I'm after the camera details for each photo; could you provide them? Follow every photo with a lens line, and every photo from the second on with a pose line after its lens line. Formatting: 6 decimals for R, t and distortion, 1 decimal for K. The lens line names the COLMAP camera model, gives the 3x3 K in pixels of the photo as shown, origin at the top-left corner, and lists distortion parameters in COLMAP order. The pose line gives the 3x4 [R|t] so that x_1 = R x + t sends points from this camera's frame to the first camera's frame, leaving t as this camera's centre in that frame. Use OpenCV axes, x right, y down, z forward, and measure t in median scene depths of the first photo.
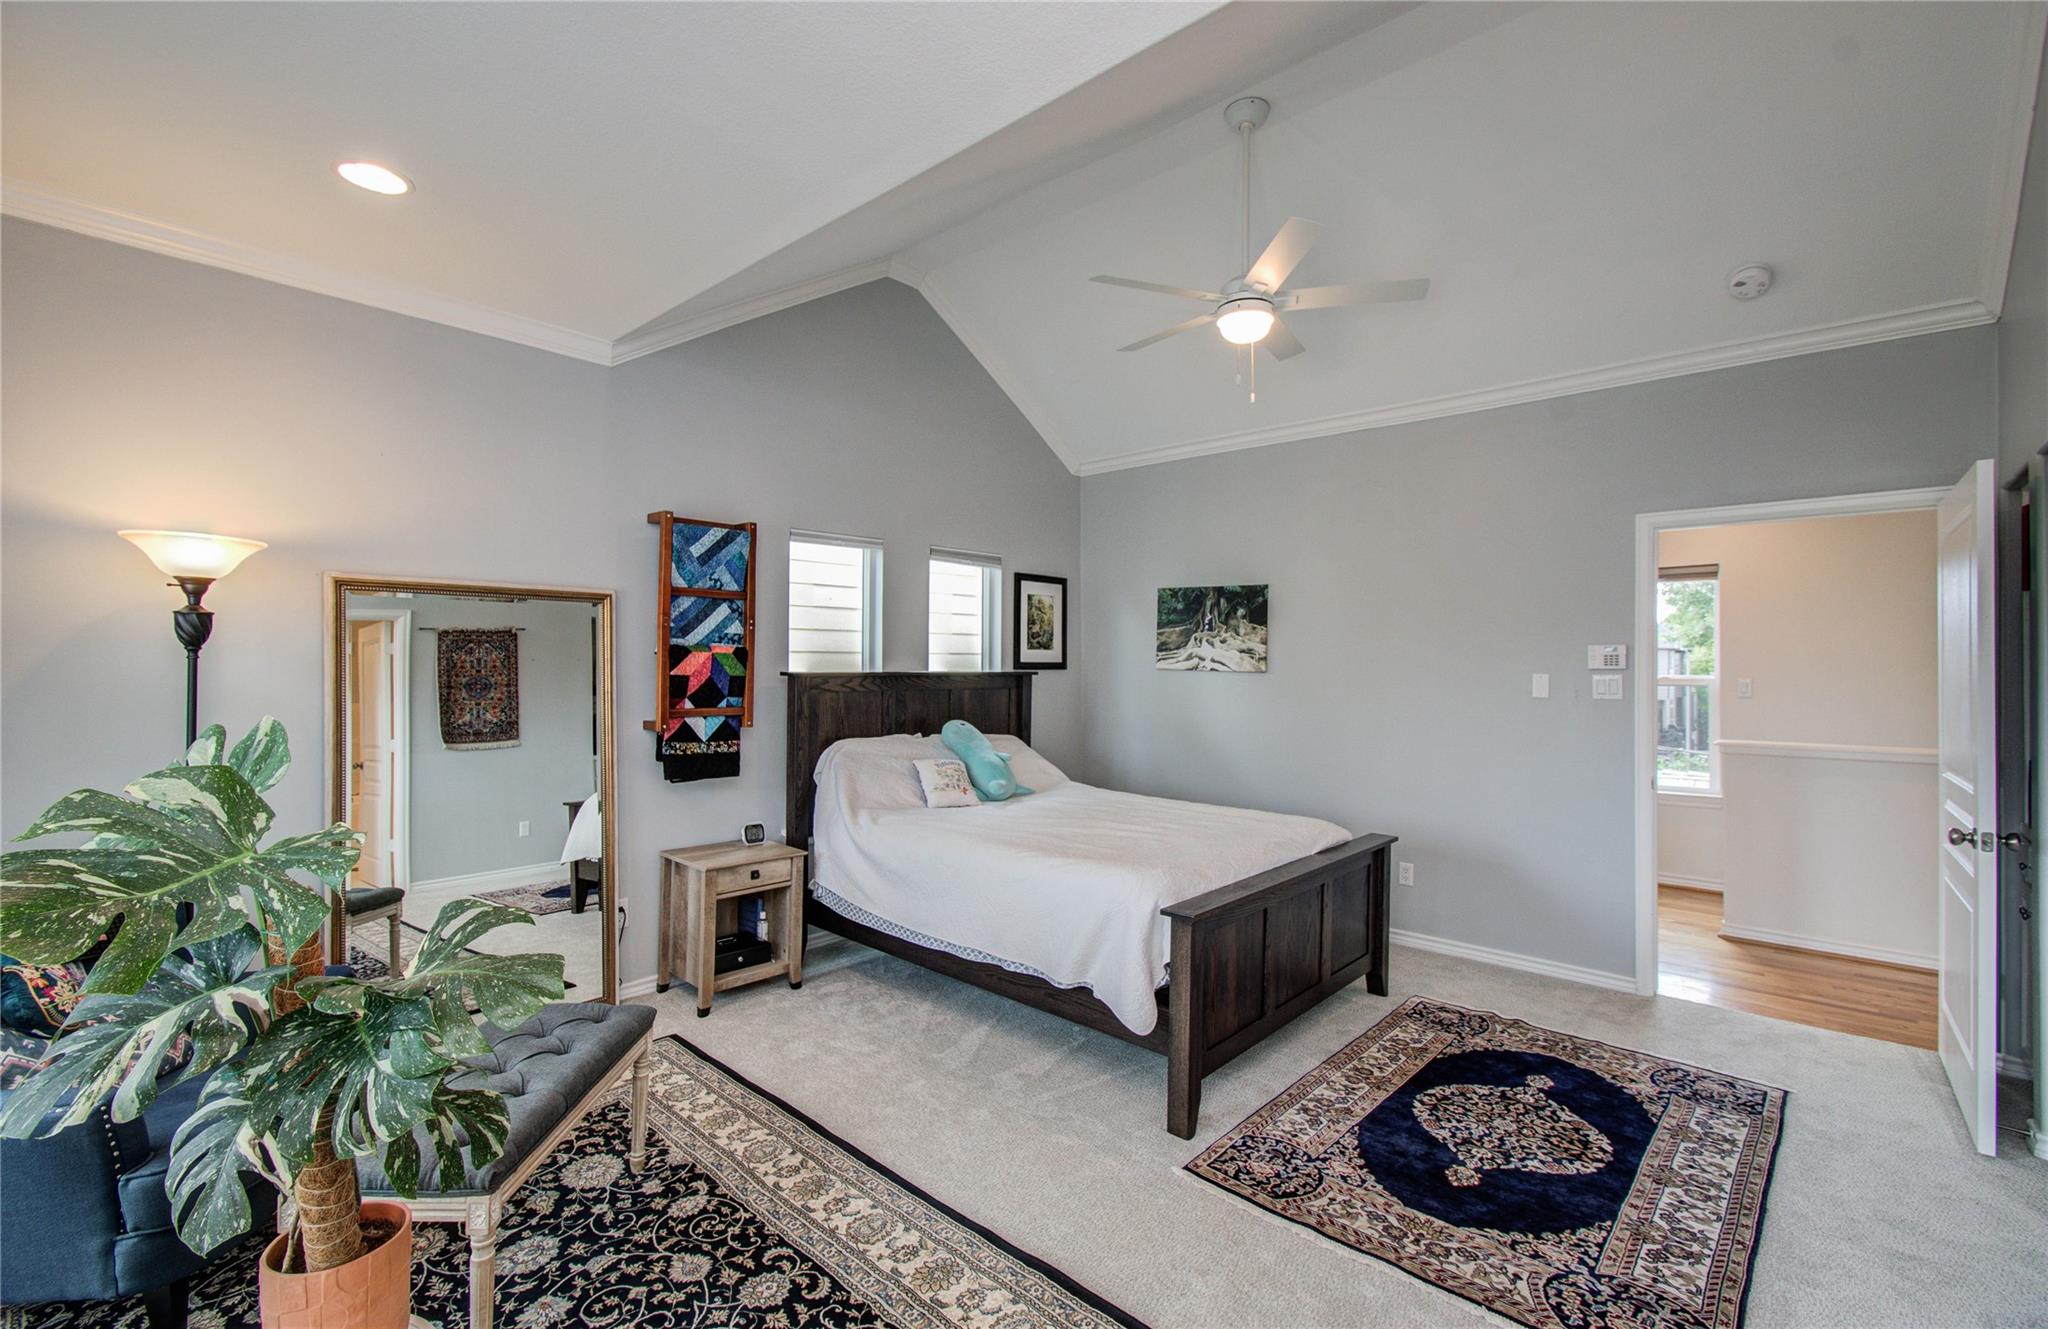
lens RADIAL K [[883.5, 0, 1016.0], [0, 883.5, 671.9], [0, 0, 1]] dist [-0.007846, 0.002165]
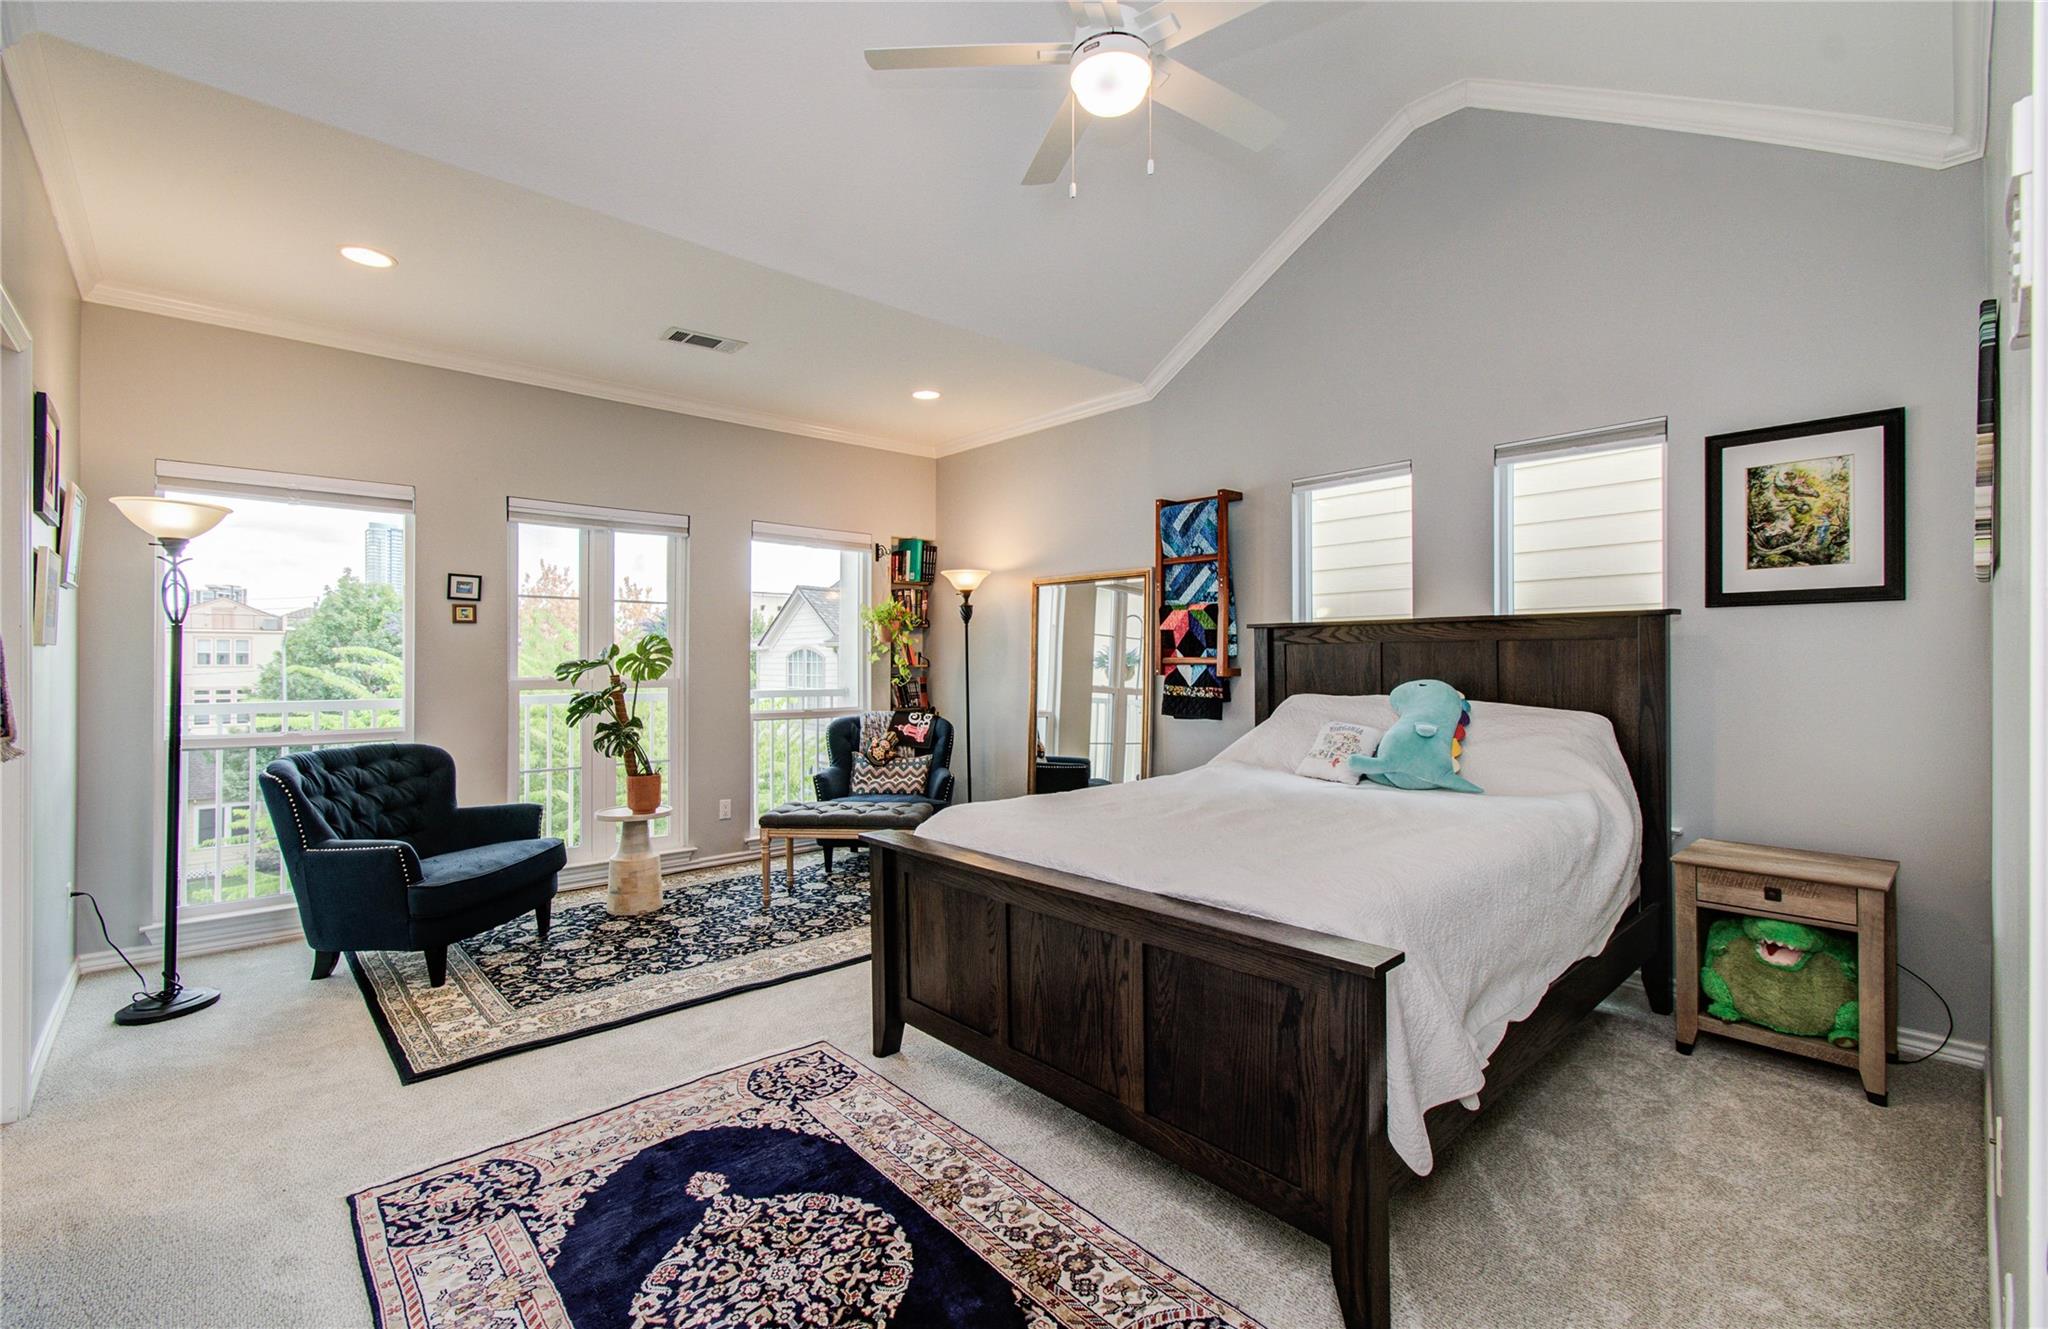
lens RADIAL K [[883.5, 0, 1018.2], [0, 883.5, 651.9], [0, 0, 1]] dist [-0.007846, 0.002165]
pose [[-0.086398, -0.017224, -0.996112, 0.904460], [-0.012364, 0.999792, -0.016215, 0.059544], [0.996184, 0.010915, -0.086593, 0.936957]]
